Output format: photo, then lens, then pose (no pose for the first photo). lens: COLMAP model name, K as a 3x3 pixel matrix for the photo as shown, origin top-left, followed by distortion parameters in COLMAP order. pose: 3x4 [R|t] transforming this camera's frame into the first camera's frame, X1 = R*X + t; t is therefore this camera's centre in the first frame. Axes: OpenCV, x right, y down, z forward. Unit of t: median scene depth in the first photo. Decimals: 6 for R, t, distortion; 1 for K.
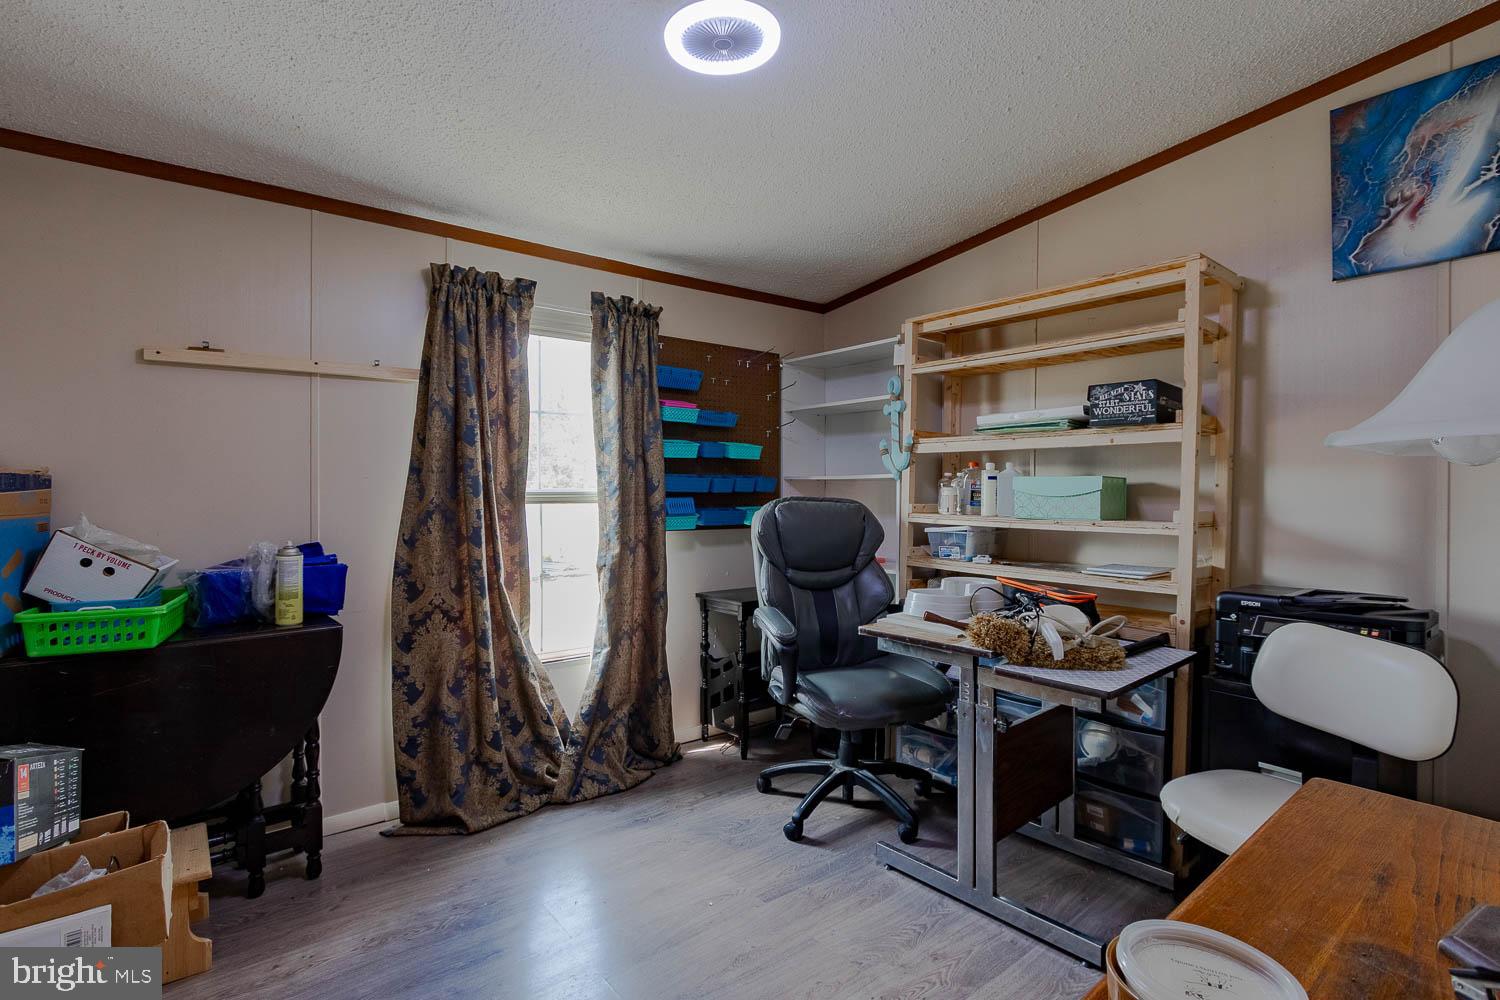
lens RADIAL K [[726.5, 0, 750.0], [0, 726.5, 500.0], [0, 0, 1]] dist [-0.001483, 0.000212]
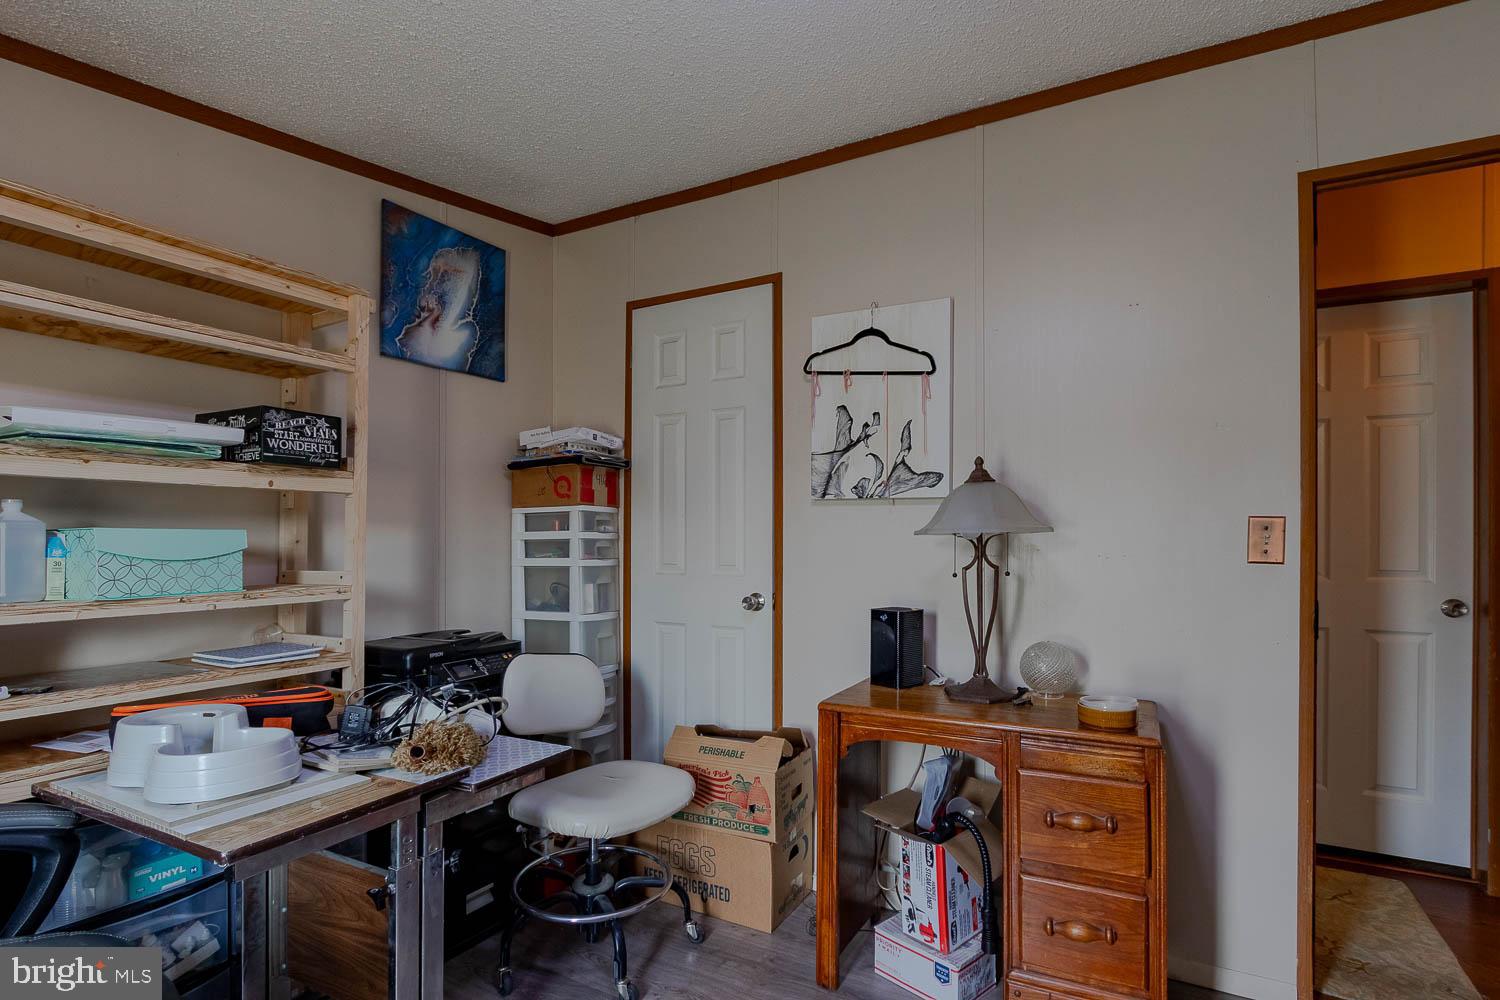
lens RADIAL K [[728.6, 0, 750.2], [0, 728.6, 545.5], [0, 0, 1]] dist [0.000025, 0.000113]
pose [[-0.357462, -0.007631, 0.933897, -0.421886], [0.017475, 0.999737, 0.014857, -0.021762], [-0.933764, 0.021631, -0.357234, 0.882857]]
